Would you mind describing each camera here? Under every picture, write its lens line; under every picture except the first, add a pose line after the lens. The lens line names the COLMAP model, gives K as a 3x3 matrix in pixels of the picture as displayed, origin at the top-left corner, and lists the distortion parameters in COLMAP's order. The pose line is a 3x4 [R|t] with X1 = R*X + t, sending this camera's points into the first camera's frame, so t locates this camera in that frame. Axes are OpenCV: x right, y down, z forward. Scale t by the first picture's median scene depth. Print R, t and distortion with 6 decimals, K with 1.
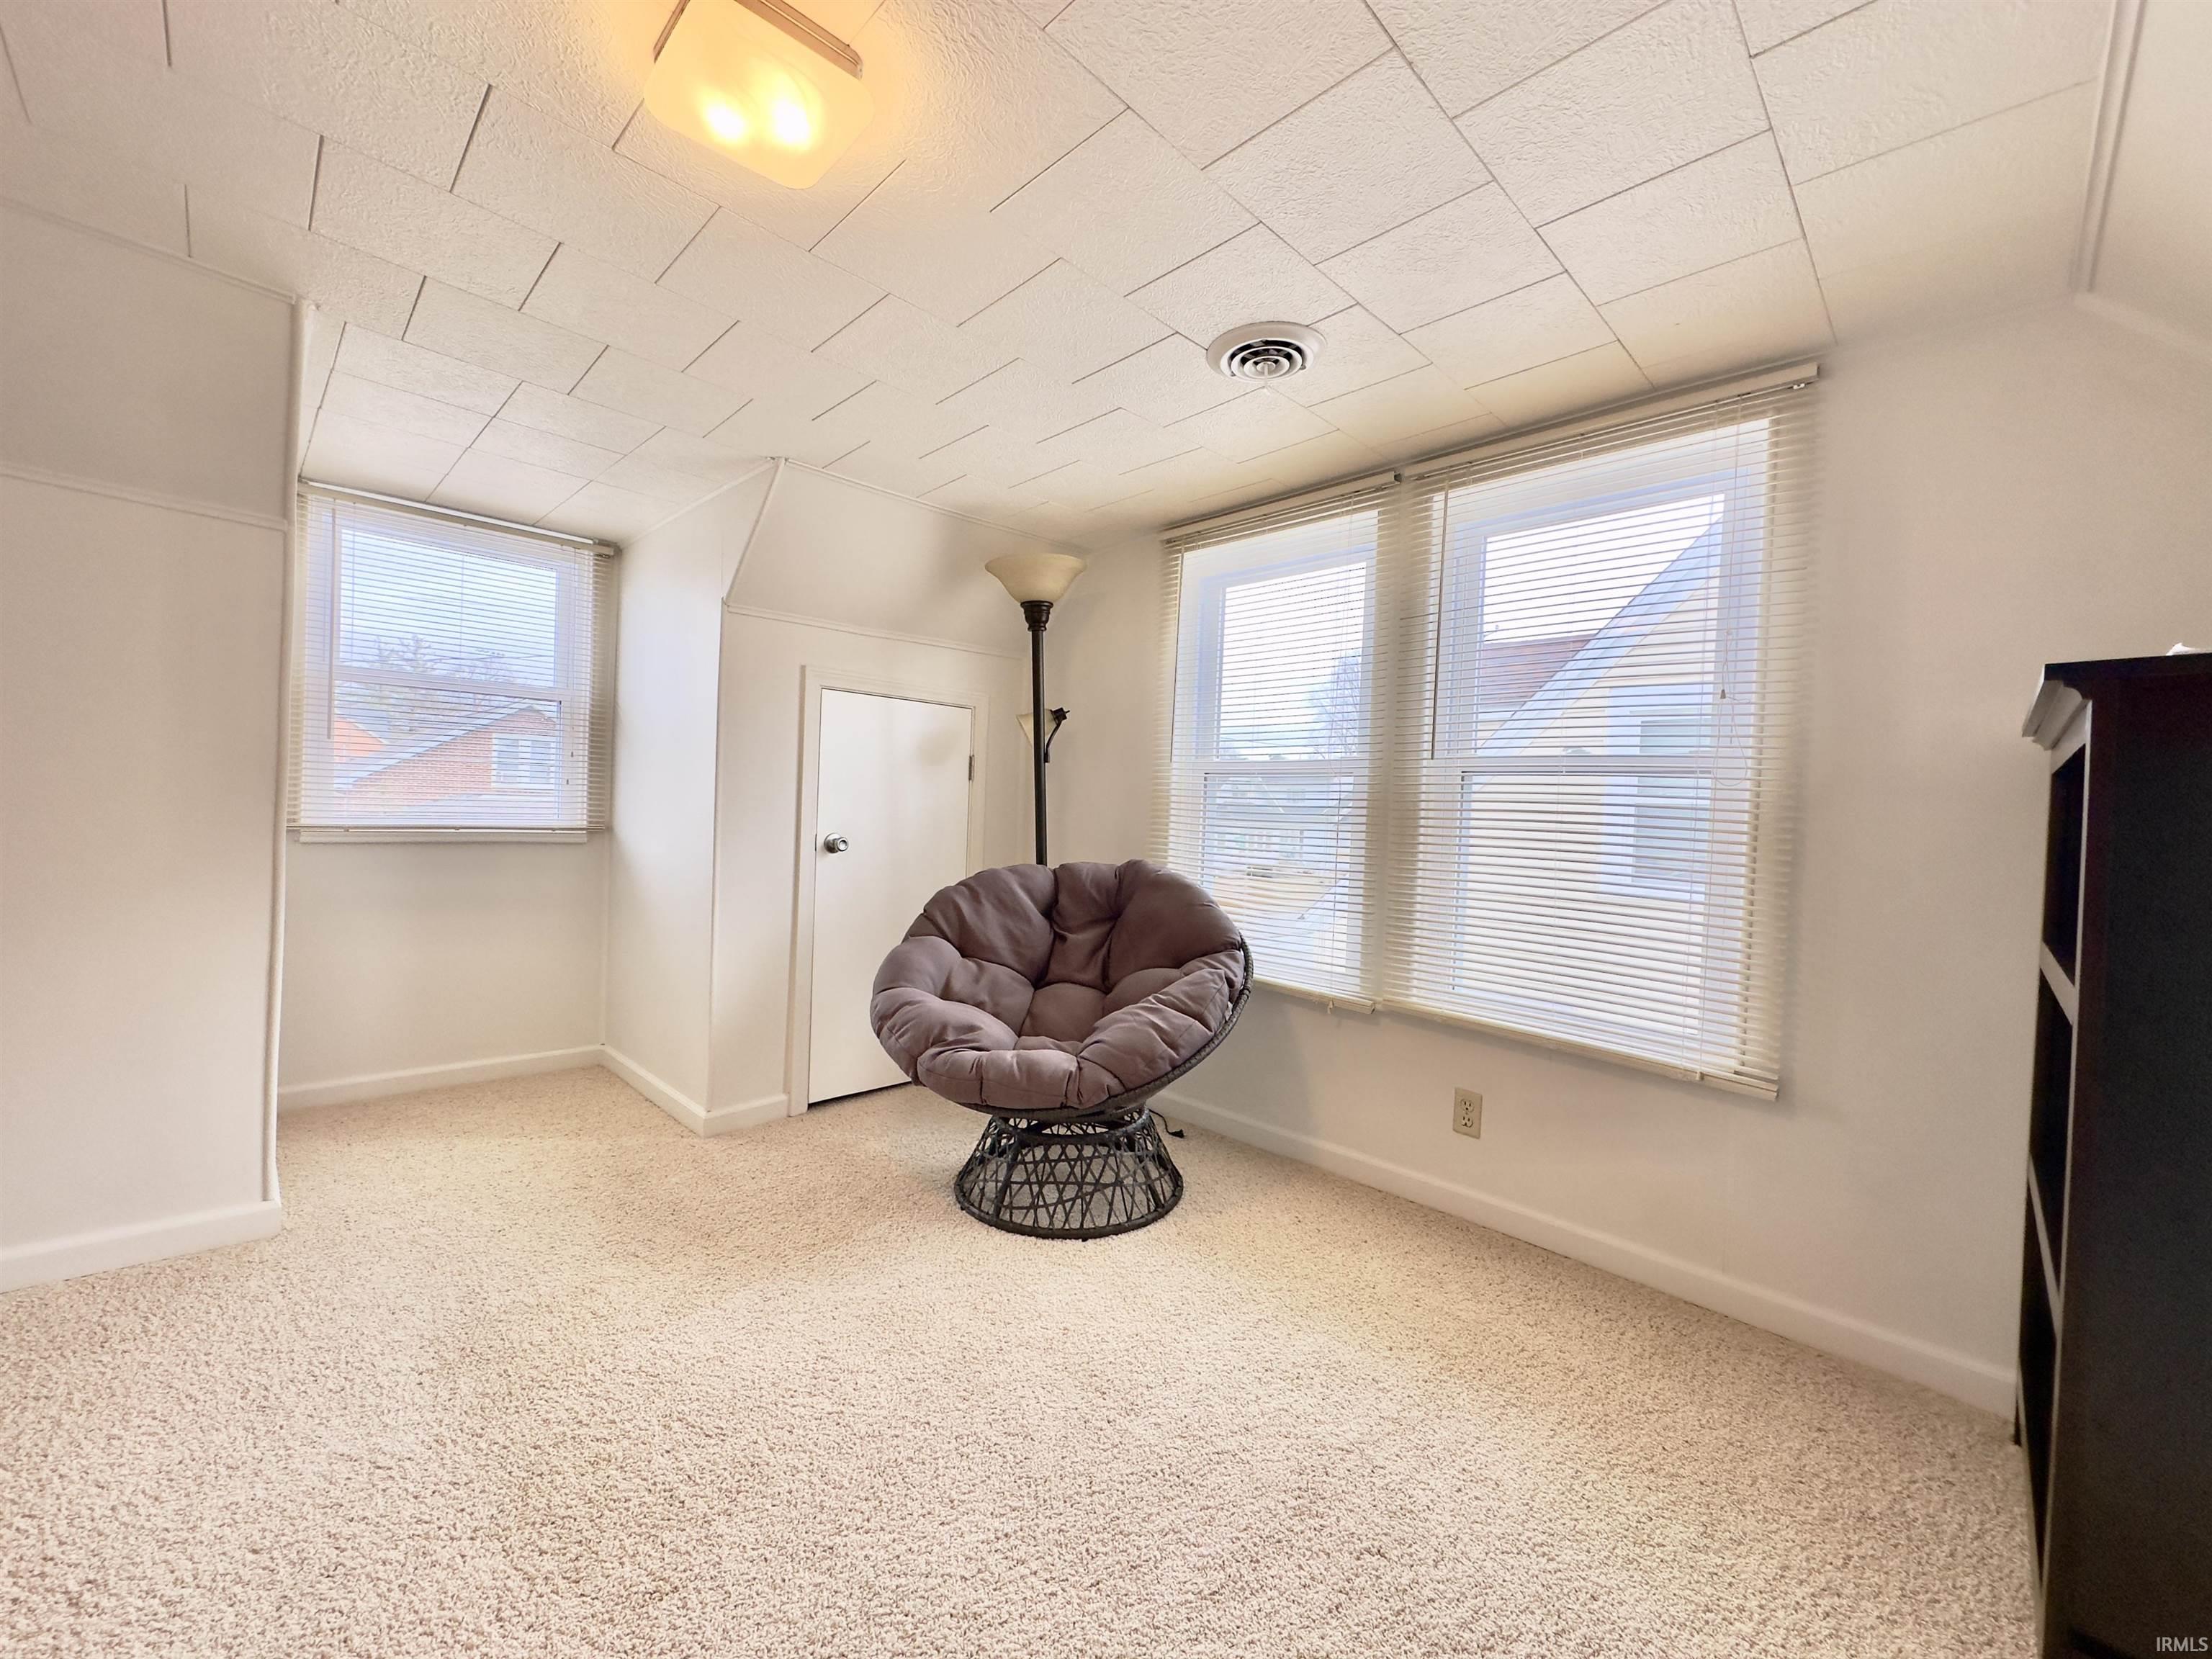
lens RADIAL K [[883.7, 0, 1109.4], [0, 883.7, 822.4], [0, 0, 1]] dist [0.002467, 0.000146]
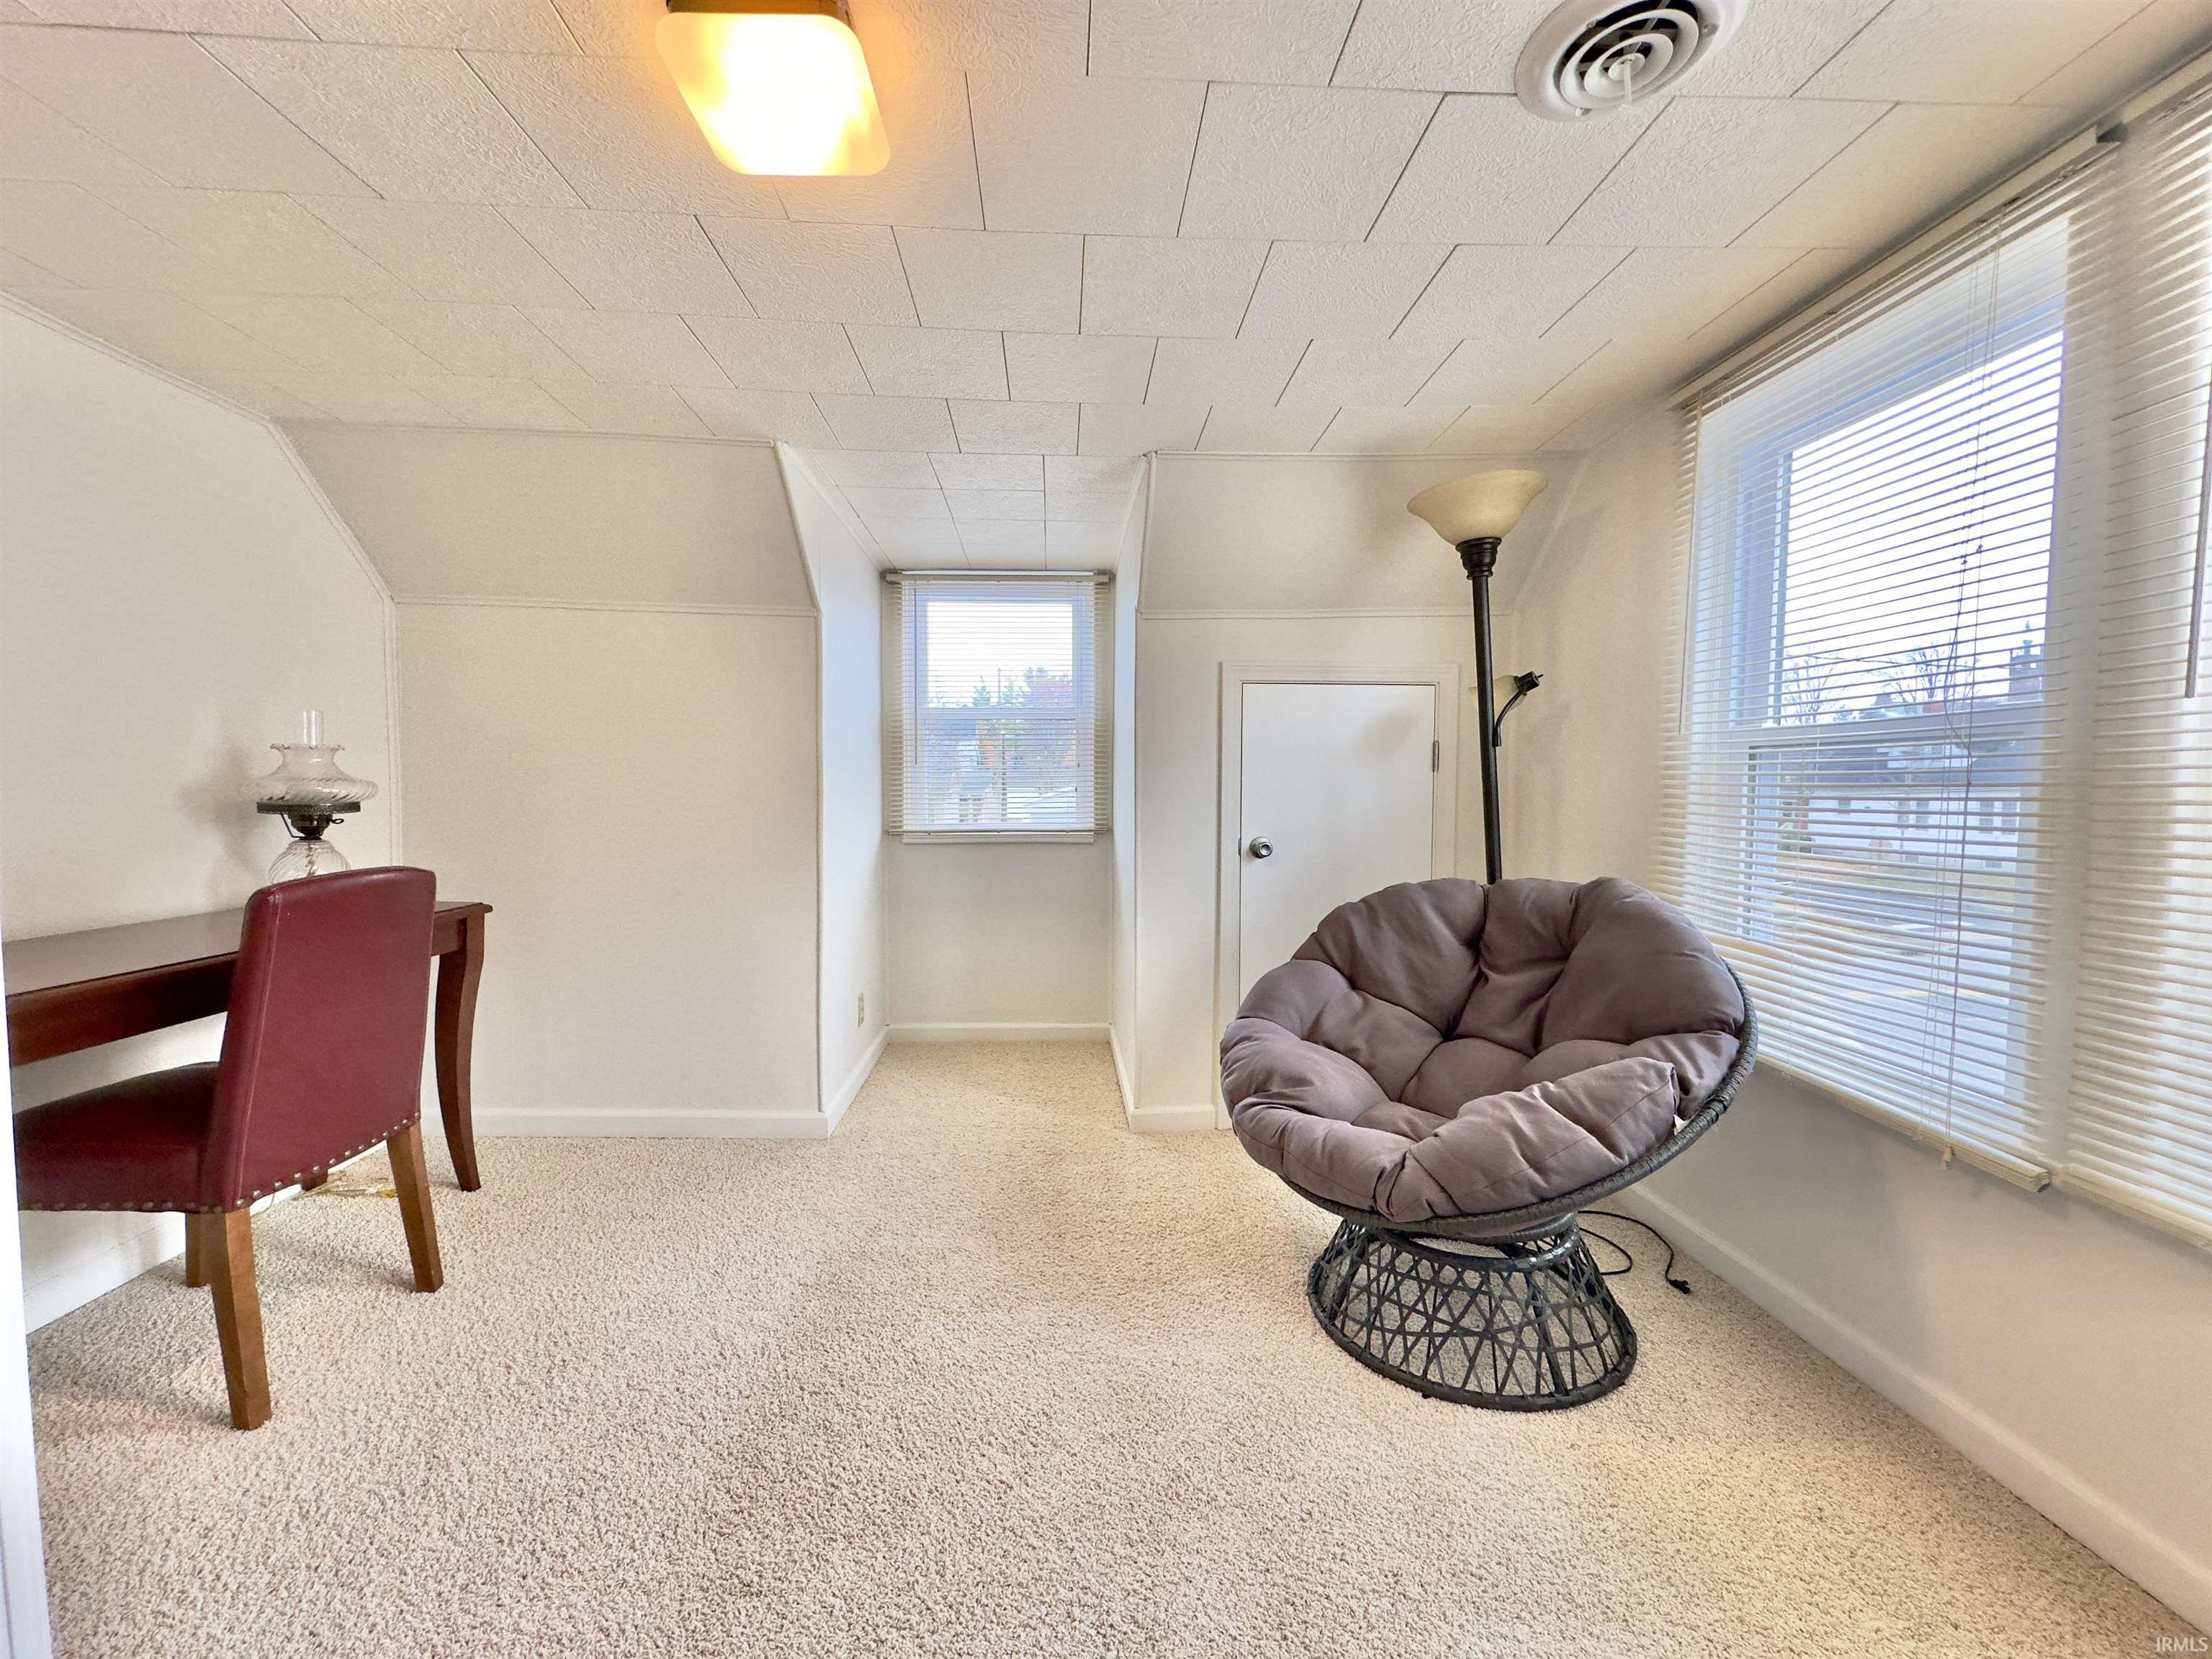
lens RADIAL K [[883.7, 0, 1104.5], [0, 883.7, 829.9], [0, 0, 1]] dist [0.002467, 0.000146]
pose [[0.744960, -0.001917, -0.667106, 0.229802], [0.017350, 0.999713, 0.016502, -0.016709], [0.666884, -0.023867, 0.744780, 0.238802]]
